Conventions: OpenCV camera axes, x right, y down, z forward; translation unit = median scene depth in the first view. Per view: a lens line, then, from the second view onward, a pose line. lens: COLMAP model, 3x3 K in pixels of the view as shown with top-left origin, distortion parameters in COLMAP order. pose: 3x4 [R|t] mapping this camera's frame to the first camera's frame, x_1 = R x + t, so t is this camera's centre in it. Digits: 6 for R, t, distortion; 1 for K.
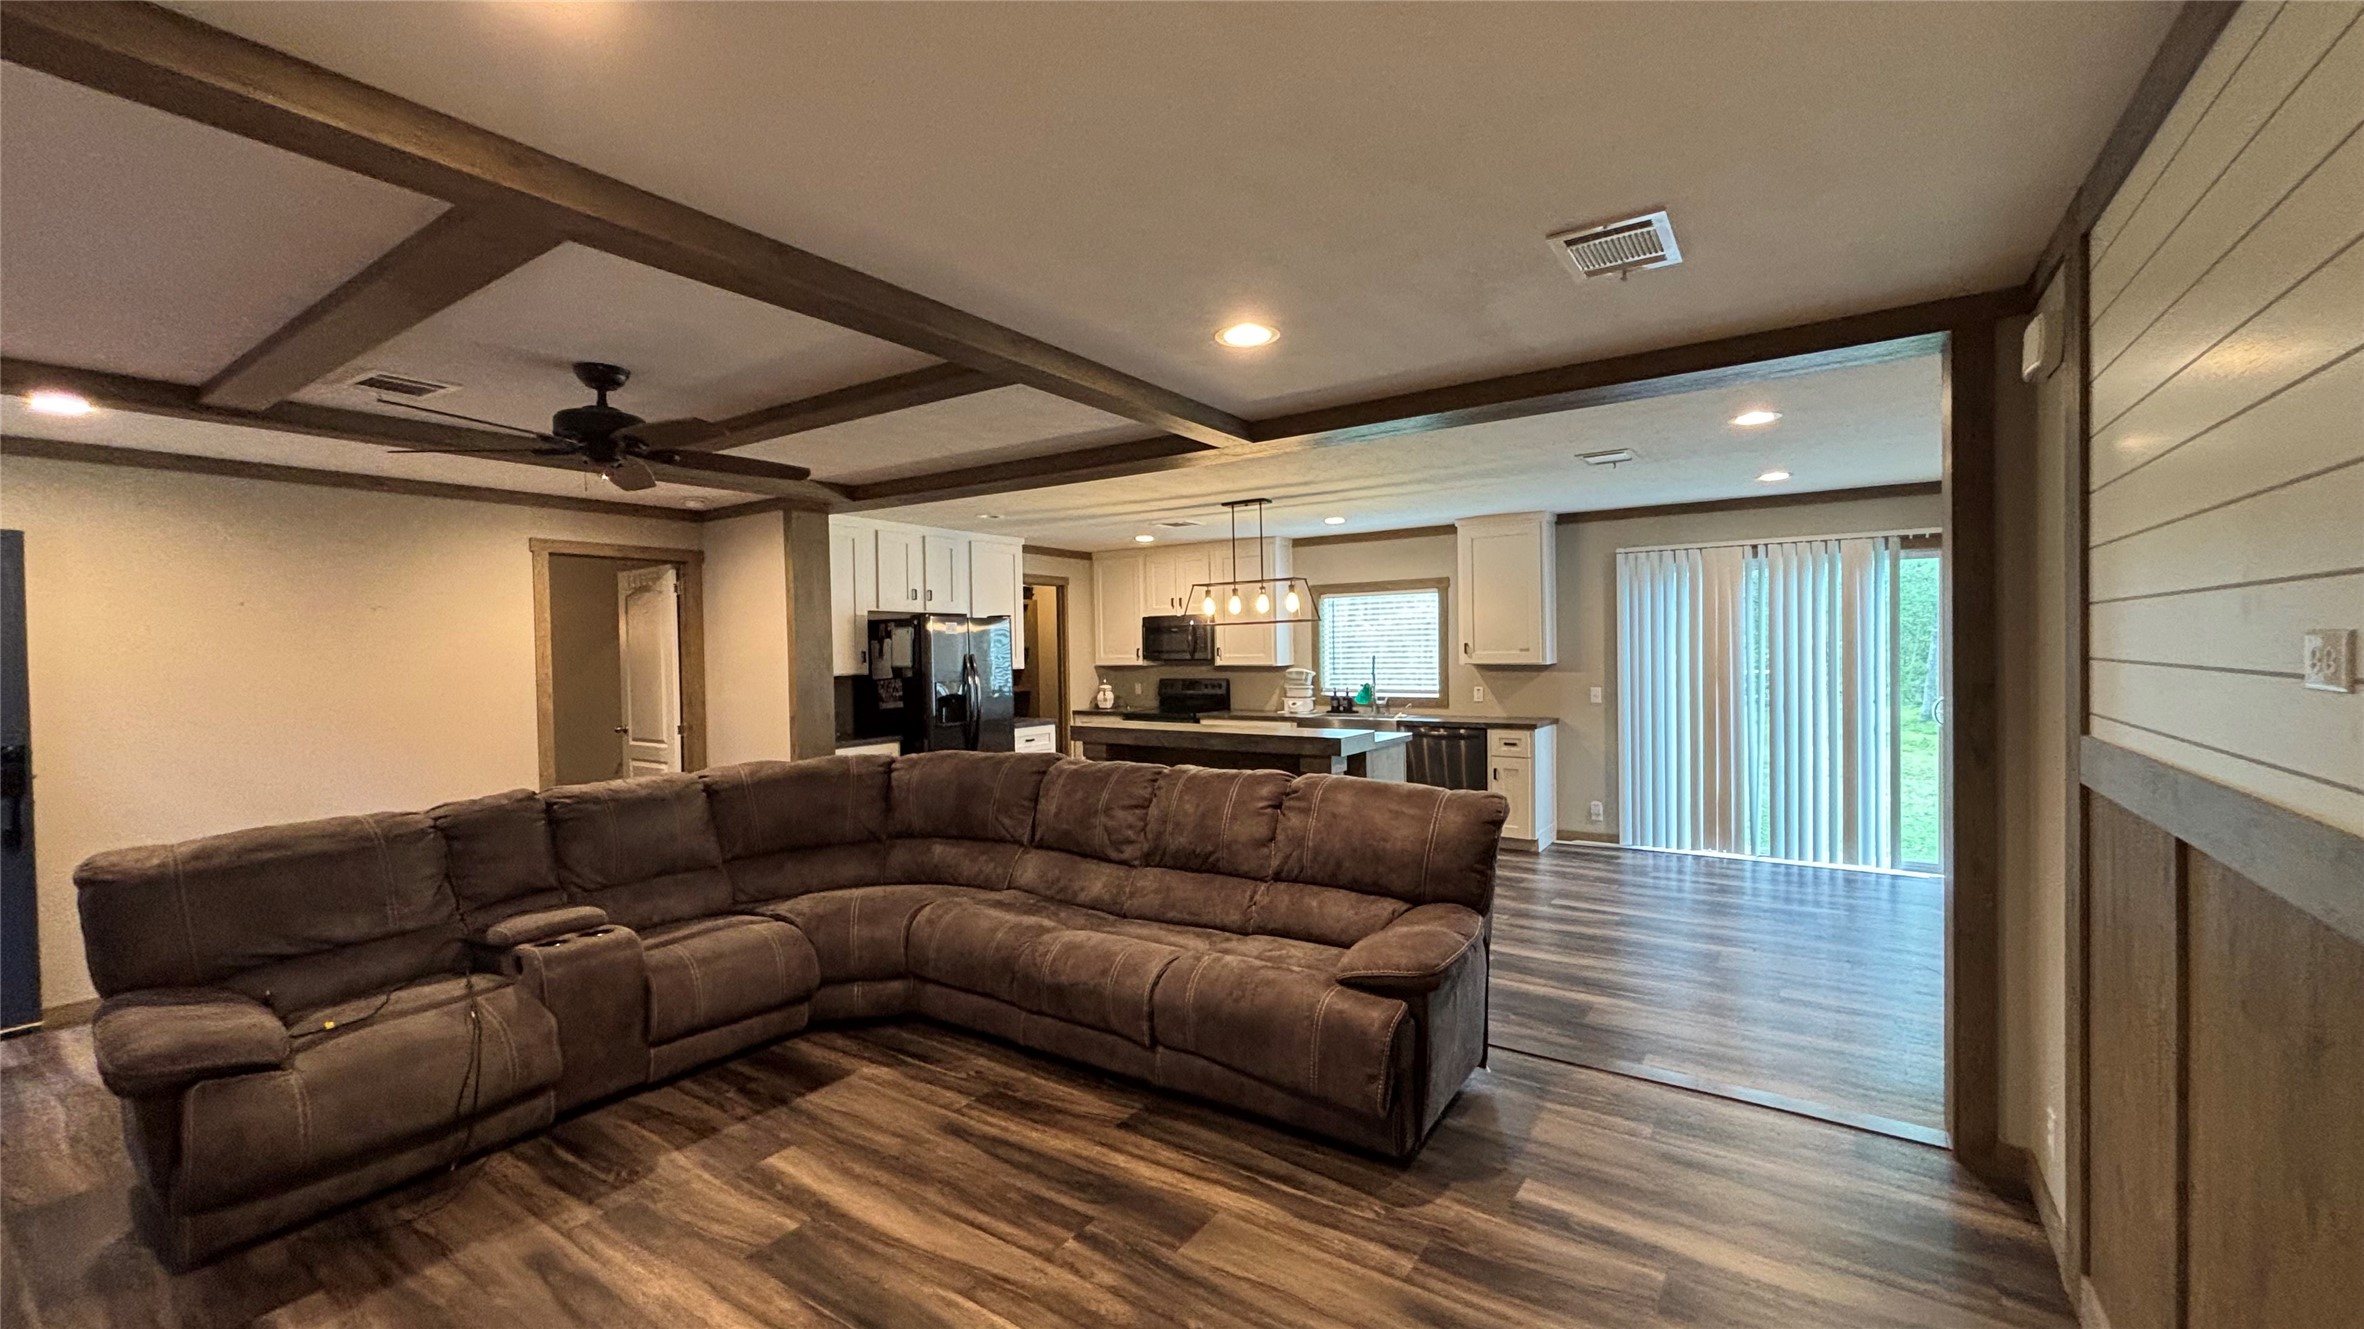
lens RADIAL K [[947.3, 0, 1184.2], [0, 947.3, 664.3], [0, 0, 1]] dist [0.006691, 0.000009]
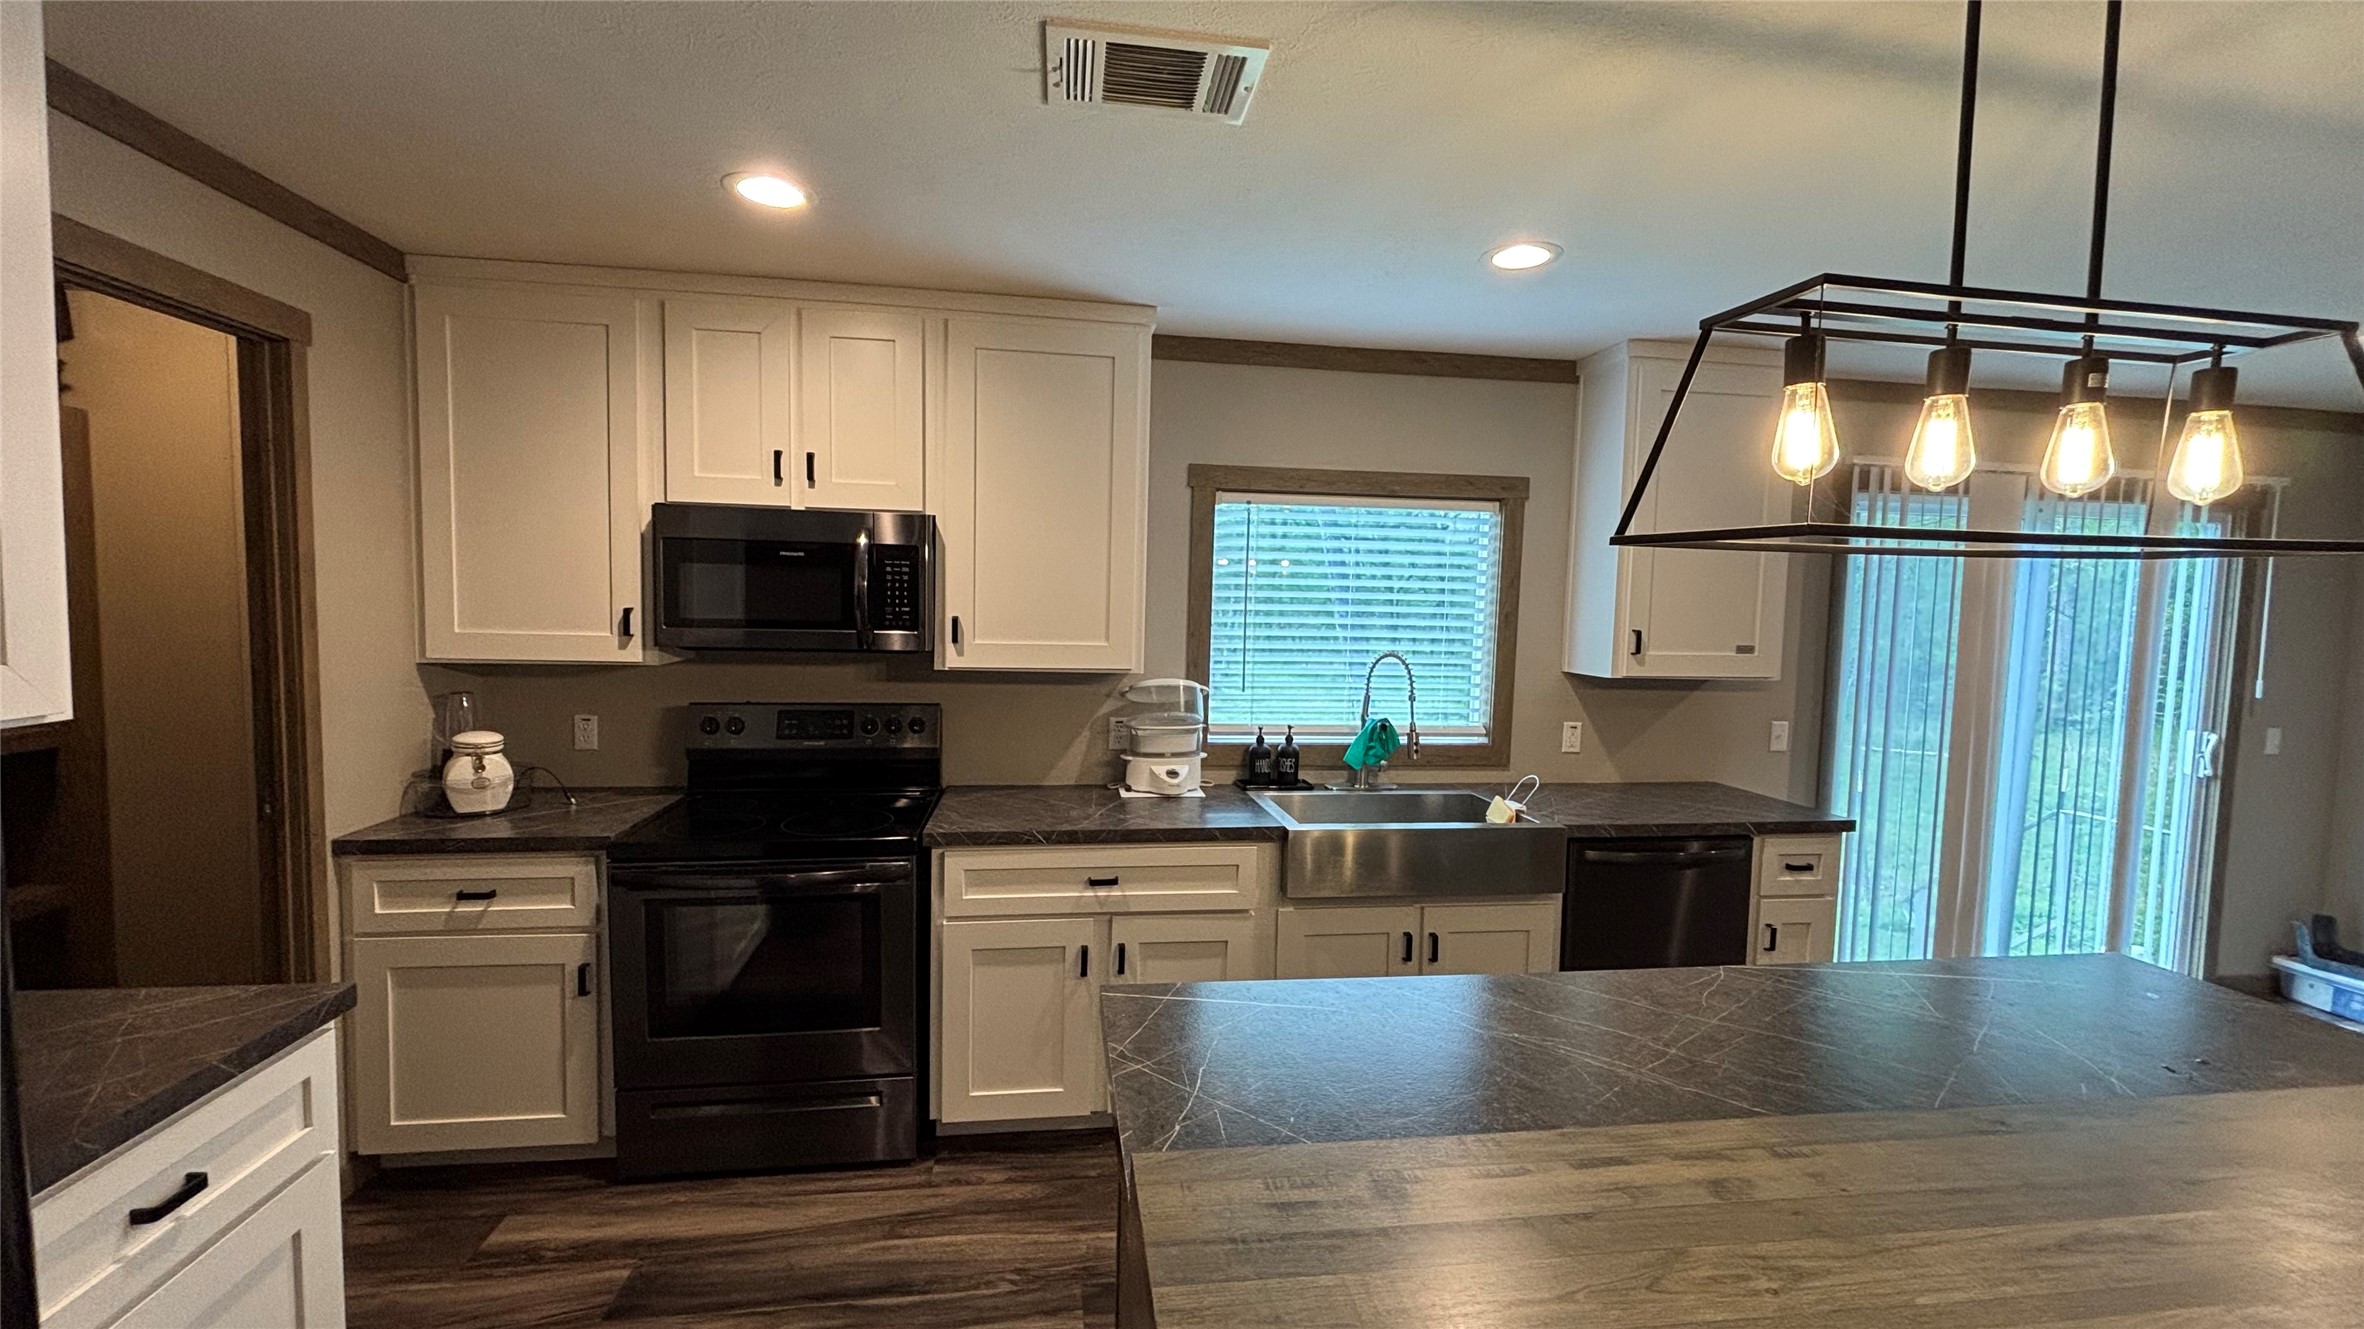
lens RADIAL K [[925.3, 0, 1186.6], [0, 925.3, 662.8], [0, 0, 1]] dist [-0.009929, -0.000055]
pose [[0.734957, -0.006804, 0.678080, -0.145765], [-0.024359, 0.999039, 0.036426, -0.018023], [-0.677677, -0.043289, 0.734085, 0.829106]]
